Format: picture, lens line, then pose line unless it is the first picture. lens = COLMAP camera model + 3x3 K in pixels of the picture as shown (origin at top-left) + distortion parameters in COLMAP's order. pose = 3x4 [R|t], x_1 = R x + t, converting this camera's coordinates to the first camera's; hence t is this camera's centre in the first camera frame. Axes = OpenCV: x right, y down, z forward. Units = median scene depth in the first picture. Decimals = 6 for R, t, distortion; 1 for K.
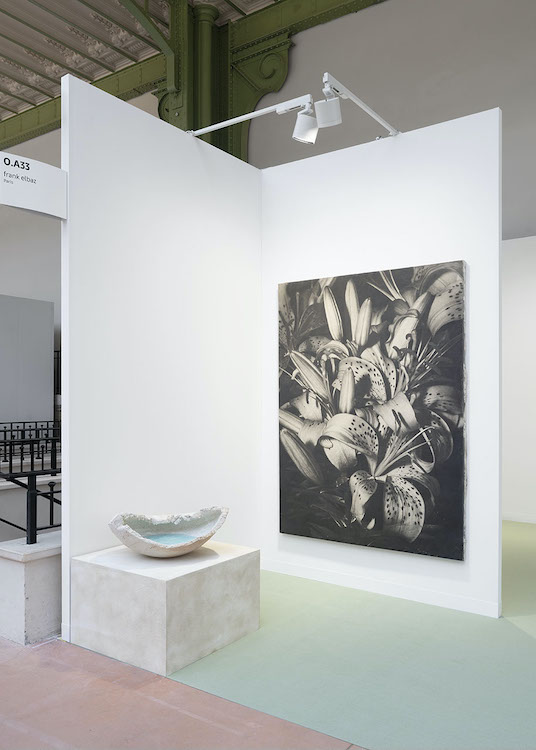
lens RADIAL K [[592.3, 0, 266.7], [0, 592.3, 398.8], [0, 0, 1]] dist [0.004627, -0.001015]
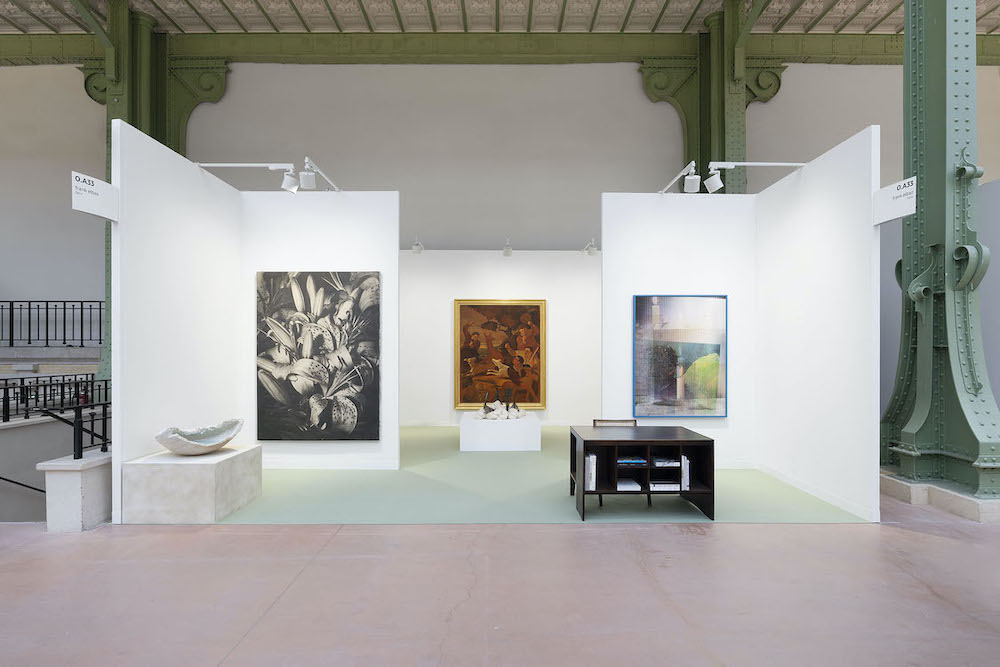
lens RADIAL K [[490.9, 0, 499.5], [0, 490.9, 349.1], [0, 0, 1]] dist [0.000062, 0.000152]
pose [[0.799986, -0.004044, 0.600005, -0.250277], [0.004096, 0.999991, 0.001279, -0.000047], [-0.600004, 0.001435, 0.799995, -0.374025]]
